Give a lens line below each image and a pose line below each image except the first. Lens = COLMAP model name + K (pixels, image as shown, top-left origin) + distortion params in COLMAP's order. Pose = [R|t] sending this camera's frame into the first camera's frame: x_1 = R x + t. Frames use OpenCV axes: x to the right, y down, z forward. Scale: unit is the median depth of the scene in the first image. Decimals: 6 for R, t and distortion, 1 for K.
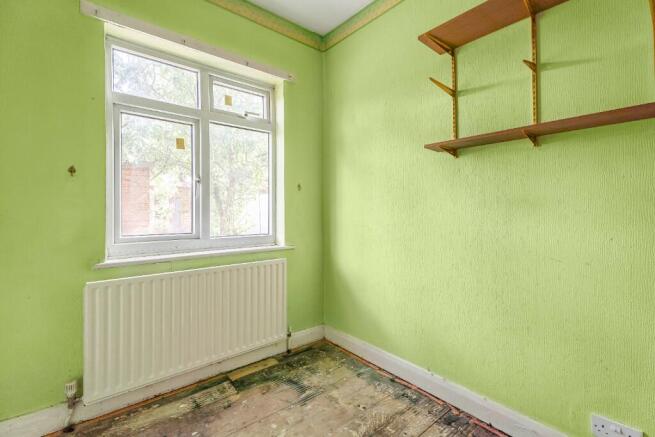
lens RADIAL K [[287.4, 0, 326.1], [0, 287.4, 210.6], [0, 0, 1]] dist [-0.002241, -0.000468]
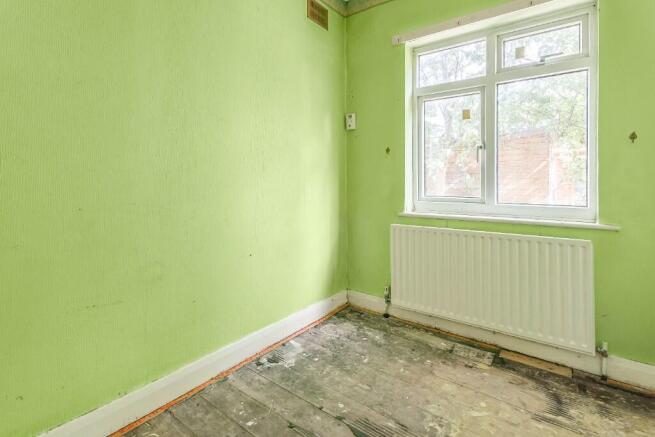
lens RADIAL K [[315.1, 0, 326.2], [0, 315.1, 181.7], [0, 0, 1]] dist [0.002199, 0.000622]
pose [[0.242028, -0.001814, -0.970268, 0.543284], [-0.001533, 0.999996, -0.002252, 0.026456], [0.970268, 0.002032, 0.242024, 0.204970]]
